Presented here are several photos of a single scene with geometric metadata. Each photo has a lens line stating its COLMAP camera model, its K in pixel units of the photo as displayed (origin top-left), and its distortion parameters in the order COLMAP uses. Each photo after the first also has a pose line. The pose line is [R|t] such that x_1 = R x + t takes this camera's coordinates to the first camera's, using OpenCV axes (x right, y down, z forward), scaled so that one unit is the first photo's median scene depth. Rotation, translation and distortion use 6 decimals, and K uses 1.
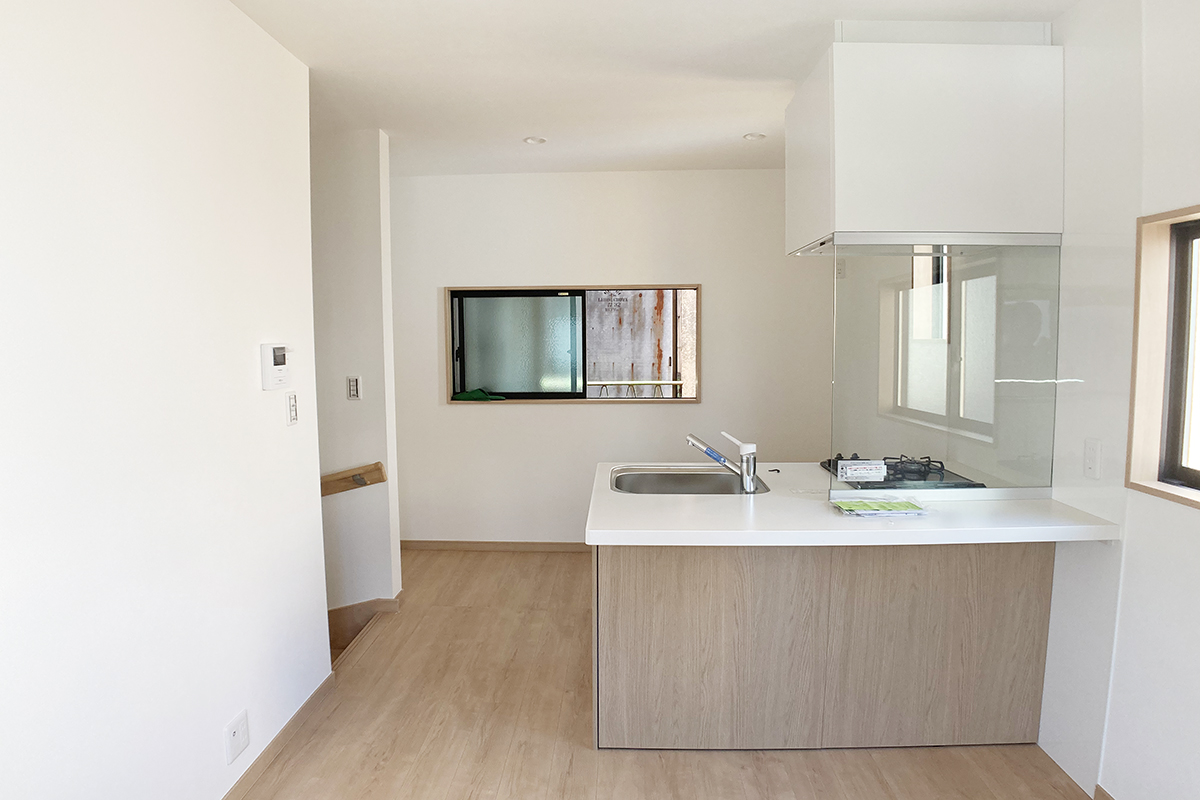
lens RADIAL K [[663.9, 0, 598.9], [0, 663.9, 395.7], [0, 0, 1]] dist [-0.075785, 0.000237]
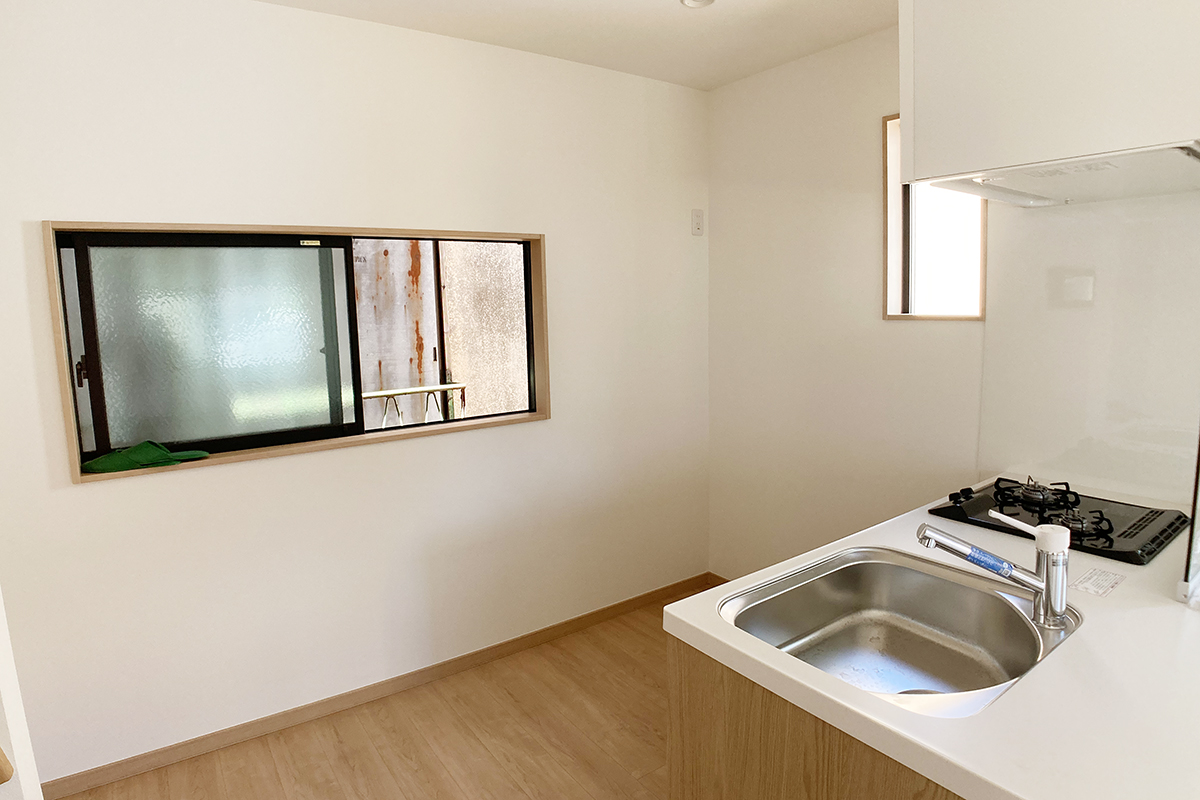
lens RADIAL K [[663.9, 0, 598.9], [0, 663.9, 395.7], [0, 0, 1]] dist [-0.075785, 0.000237]
pose [[0.795898, -0.095850, 0.597795, -0.163304], [0.071455, 0.995359, 0.064461, -0.041420], [-0.601199, -0.008589, 0.799053, 0.374353]]
